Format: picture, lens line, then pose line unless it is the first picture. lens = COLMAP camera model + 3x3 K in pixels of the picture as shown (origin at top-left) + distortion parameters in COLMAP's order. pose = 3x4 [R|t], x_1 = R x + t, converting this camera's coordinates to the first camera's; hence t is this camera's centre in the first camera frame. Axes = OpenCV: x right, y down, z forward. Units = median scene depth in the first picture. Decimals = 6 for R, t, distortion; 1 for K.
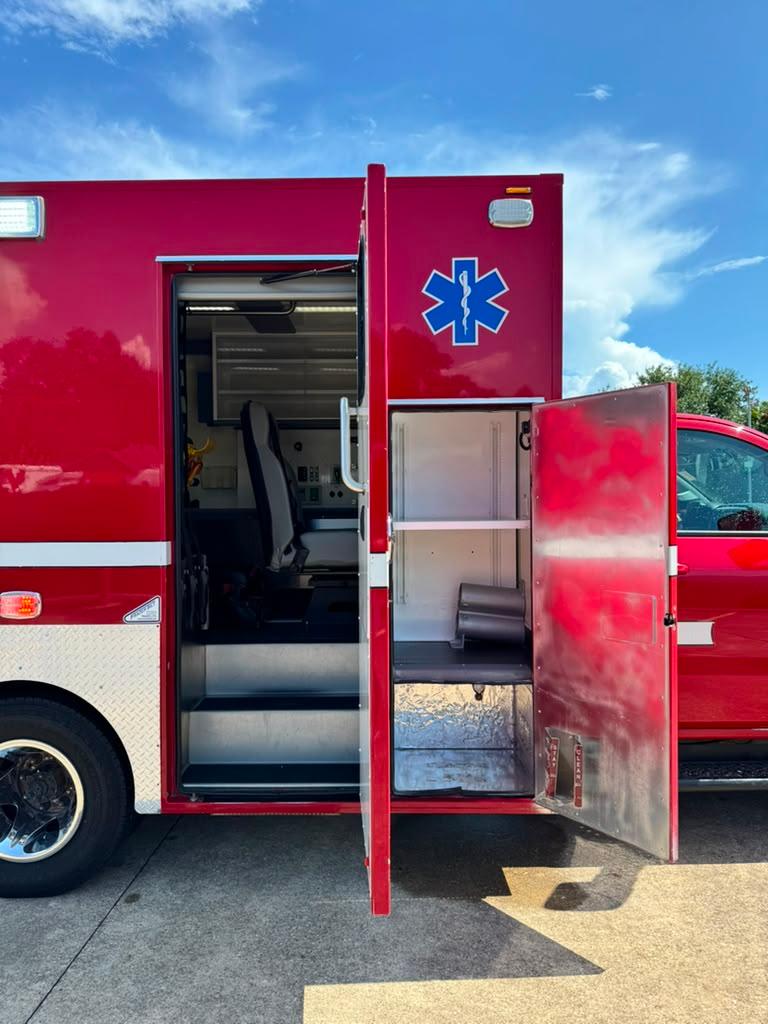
lens RADIAL K [[760.6, 0, 350.9], [0, 760.6, 527.2], [0, 0, 1]] dist [0.001363, -0.000690]
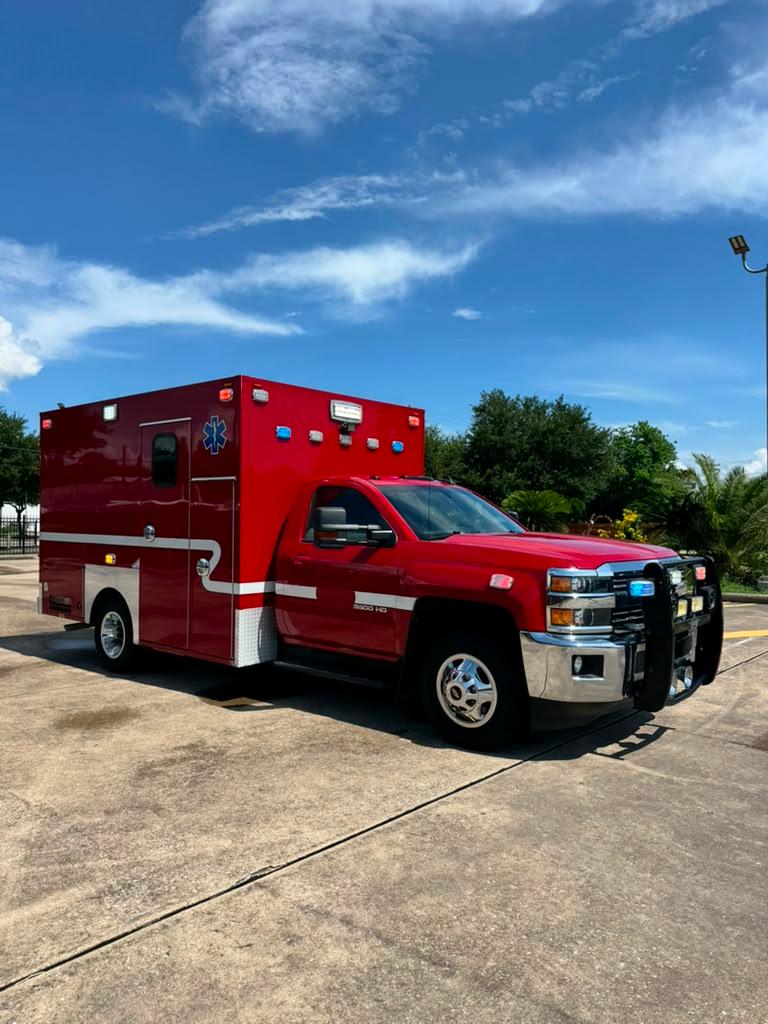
lens RADIAL K [[768.3, 0, 404.0], [0, 768.3, 514.0], [0, 0, 1]] dist [0.003096, -0.006537]
pose [[0.767374, 0.011241, -0.641101, 2.054687], [-0.025645, 0.999584, -0.013170, -0.045408], [0.640687, 0.026547, 0.767343, -0.390960]]
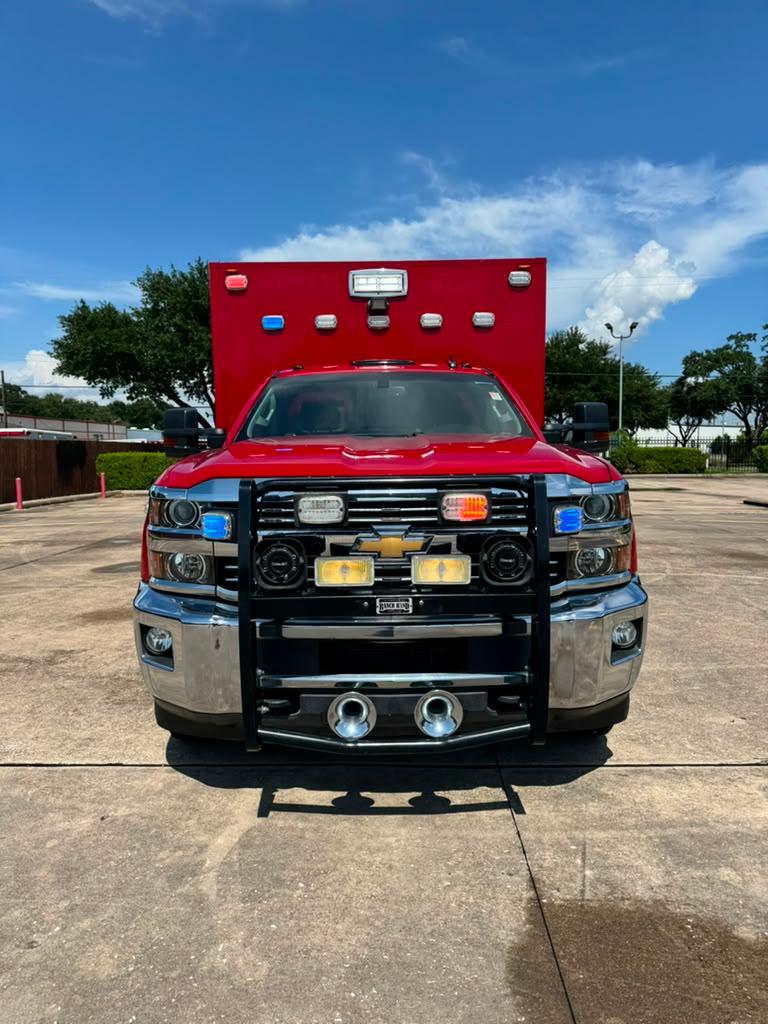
lens RADIAL K [[768.3, 0, 404.0], [0, 768.3, 514.0], [0, 0, 1]] dist [0.003096, -0.006537]
pose [[-0.011927, 0.097915, -0.995123, 2.292842], [-0.004312, 0.995180, 0.097973, -0.018163], [0.999920, 0.005459, -0.011447, 1.521641]]
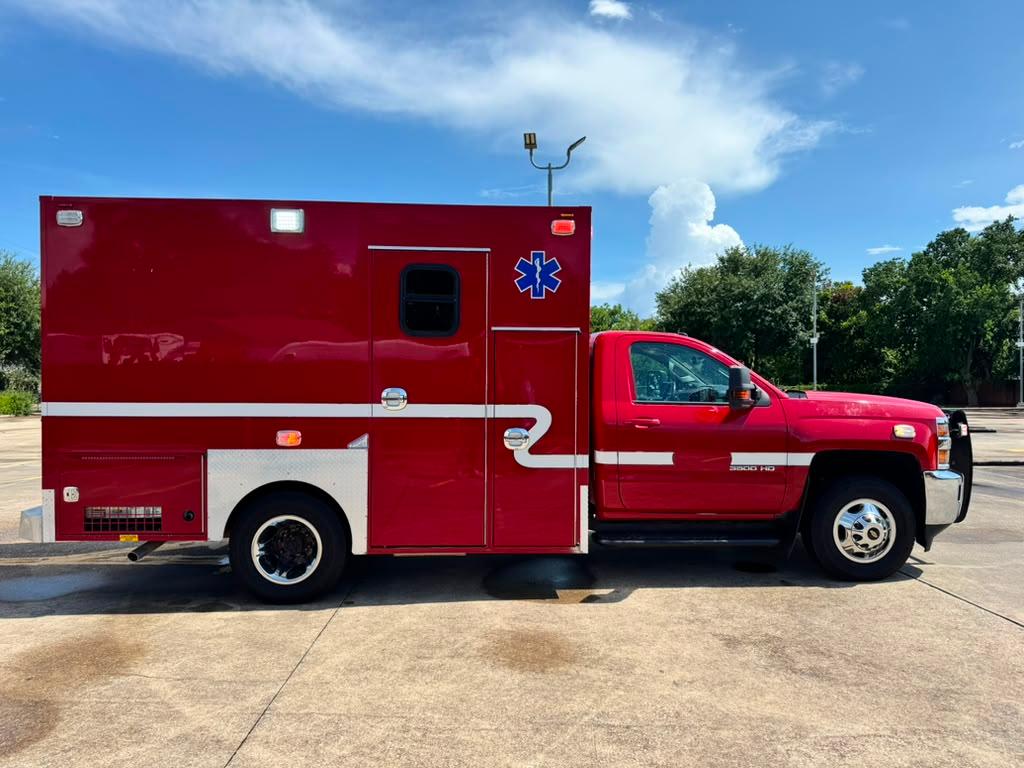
lens RADIAL K [[753.0, 0, 508.5], [0, 753.0, 395.4], [0, 0, 1]] dist [0.004018, 0.002175]
pose [[0.996121, 0.012469, 0.087112, -0.074716], [-0.012366, 0.999922, -0.001716, -0.002125], [-0.087126, 0.000632, 0.996197, -0.800461]]
